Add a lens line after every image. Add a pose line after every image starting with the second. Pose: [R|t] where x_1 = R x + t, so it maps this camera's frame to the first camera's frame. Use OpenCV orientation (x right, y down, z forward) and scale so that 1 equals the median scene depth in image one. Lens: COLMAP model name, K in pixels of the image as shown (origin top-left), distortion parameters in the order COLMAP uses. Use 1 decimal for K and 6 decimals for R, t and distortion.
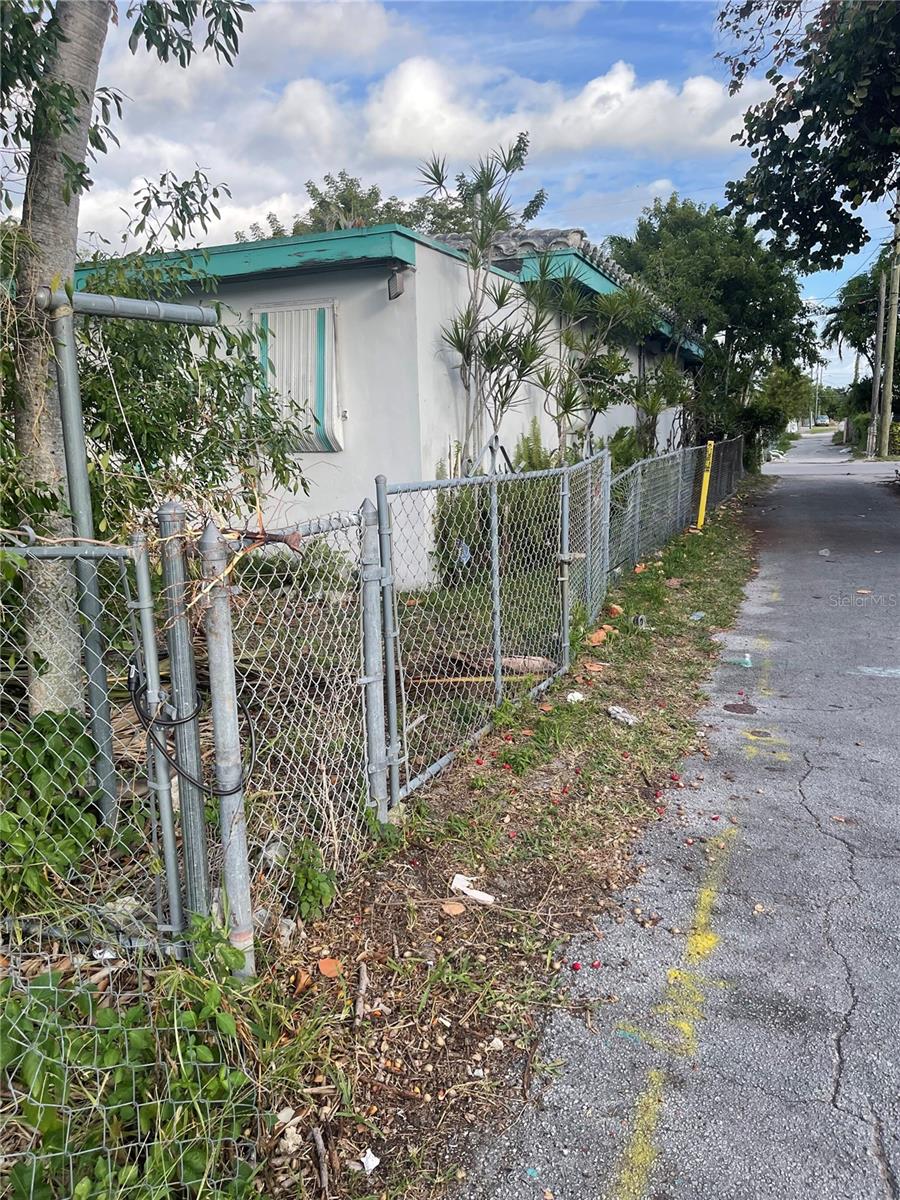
lens RADIAL K [[855.4, 0, 449.9], [0, 855.4, 642.9], [0, 0, 1]] dist [0.006975, -0.056532]
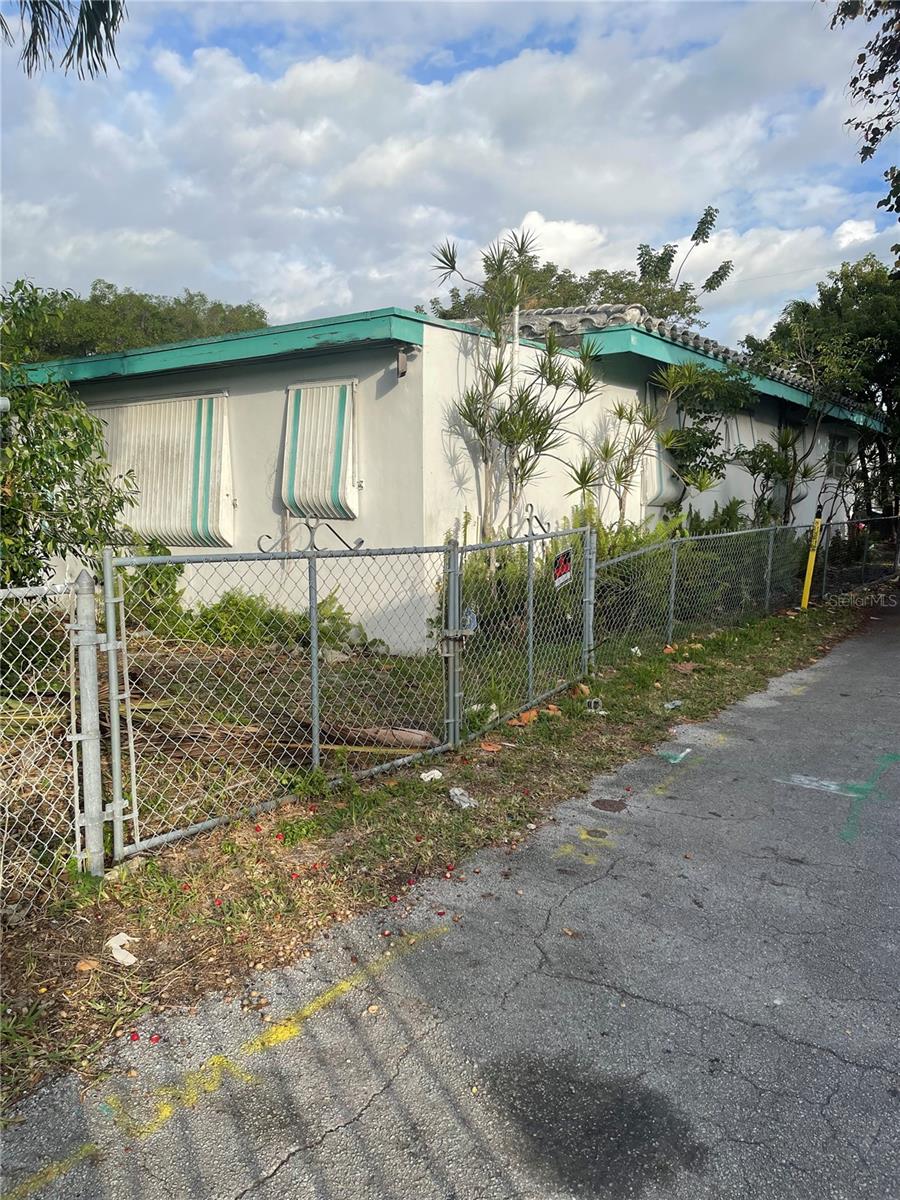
lens RADIAL K [[873.2, 0, 441.4], [0, 873.2, 605.5], [0, 0, 1]] dist [0.069220, -0.095030]
pose [[0.977691, 0.056958, -0.202181, 0.201007], [-0.080071, 0.990916, -0.108042, -0.012766], [0.194190, 0.121821, 0.973370, -0.001797]]
